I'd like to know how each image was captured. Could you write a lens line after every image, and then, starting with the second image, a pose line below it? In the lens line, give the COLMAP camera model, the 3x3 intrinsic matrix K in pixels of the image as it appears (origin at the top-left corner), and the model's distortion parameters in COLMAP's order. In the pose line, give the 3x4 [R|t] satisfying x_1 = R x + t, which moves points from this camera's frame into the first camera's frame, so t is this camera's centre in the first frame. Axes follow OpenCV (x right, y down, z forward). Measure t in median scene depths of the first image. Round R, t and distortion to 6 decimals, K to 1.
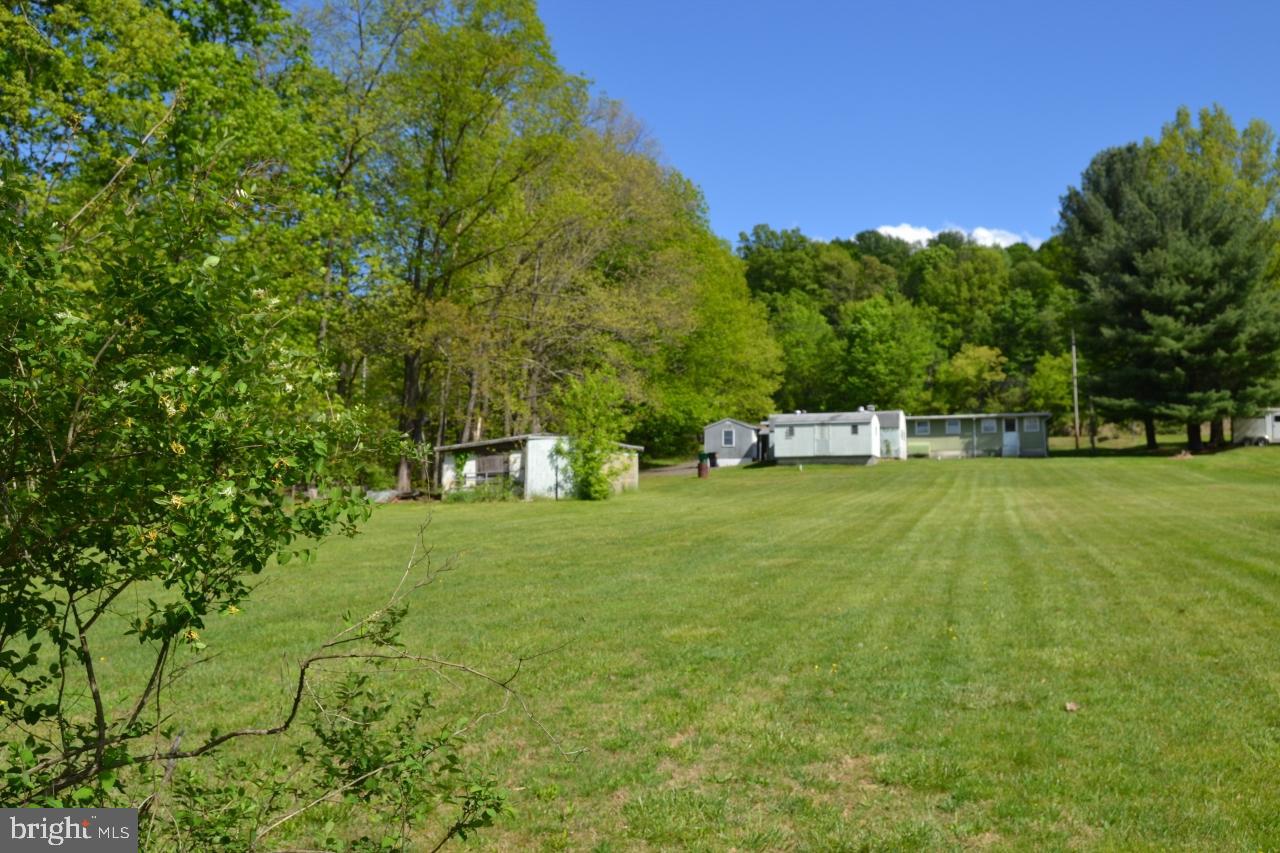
lens RADIAL K [[1218.2, 0, 640.3], [0, 1218.2, 393.6], [0, 0, 1]] dist [-0.085200, 0.013571]
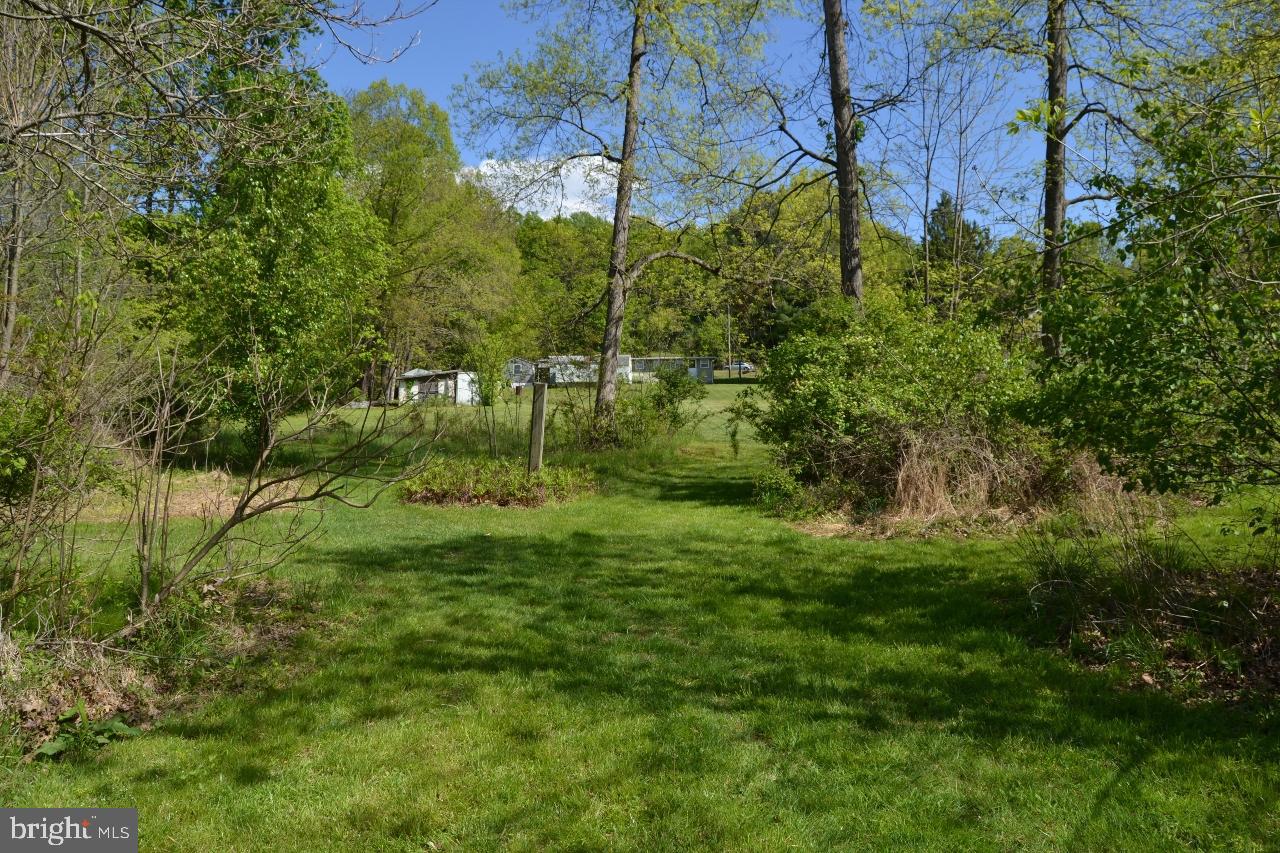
lens RADIAL K [[994.5, 0, 640.0], [0, 994.5, 426.5], [0, 0, 1]] dist [-0.078658, -0.001604]
pose [[0.965130, -0.006332, 0.261695, -0.126584], [-0.019682, 0.995122, 0.096665, -0.019933], [-0.261031, -0.098445, 0.960298, -0.313816]]
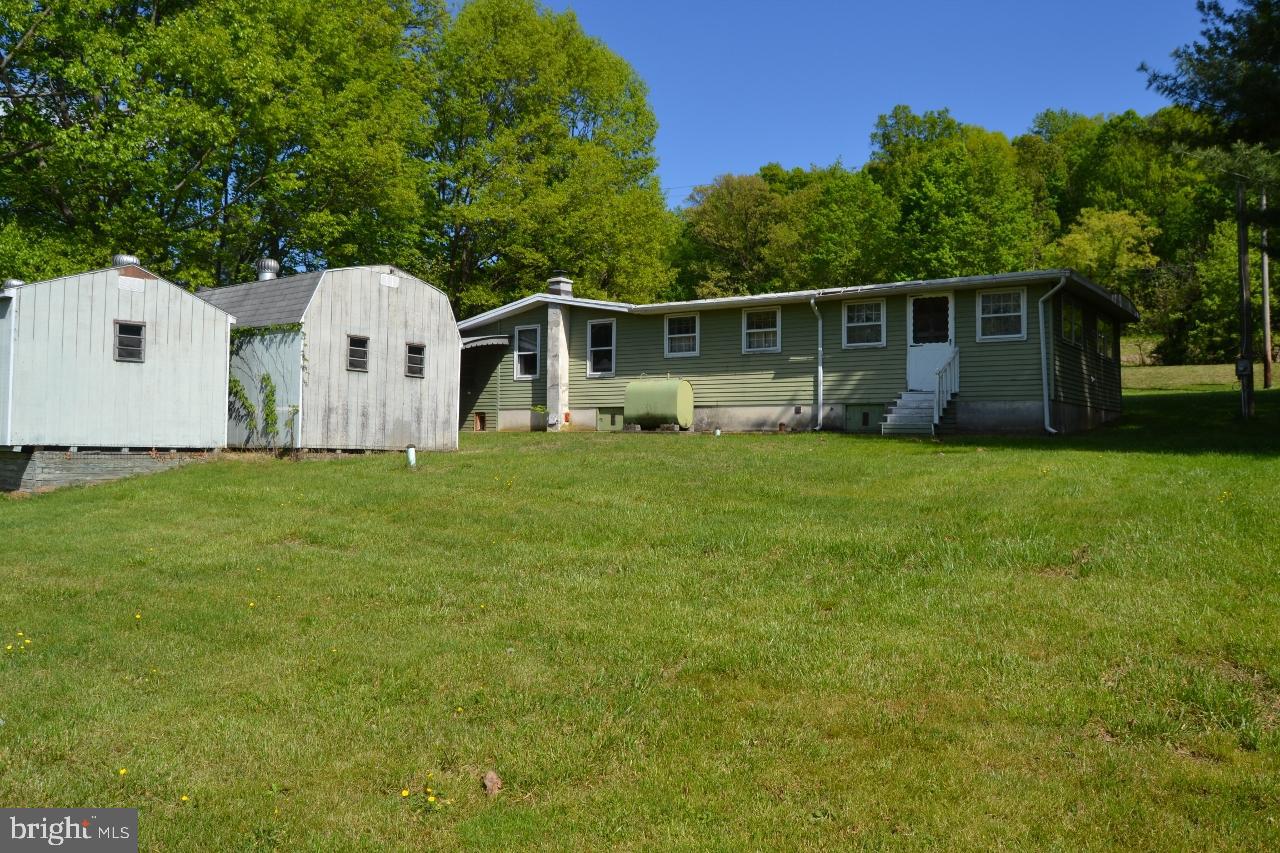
lens RADIAL K [[994.5, 0, 640.0], [0, 994.5, 426.5], [0, 0, 1]] dist [-0.078658, -0.001604]
pose [[0.959555, 0.011293, -0.281293, 0.331537], [0.014343, 0.995936, 0.088910, 0.031815], [0.281154, -0.089349, 0.955494, 0.822892]]
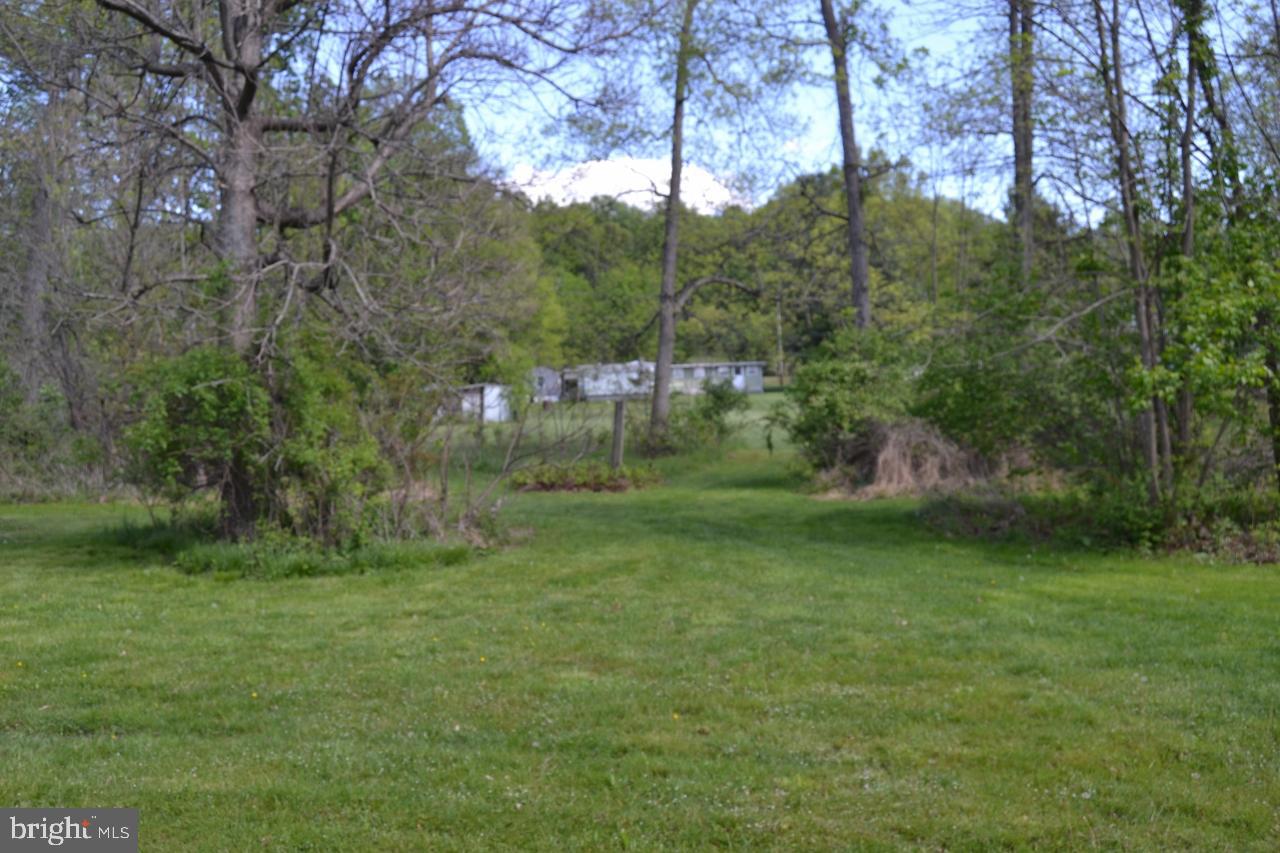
lens RADIAL K [[1218.2, 0, 640.3], [0, 1218.2, 393.6], [0, 0, 1]] dist [-0.085200, 0.013571]
pose [[0.971996, -0.014547, 0.234548, -0.164249], [0.001881, 0.998532, 0.054138, -0.028118], [-0.234991, -0.052181, 0.970596, -0.430764]]
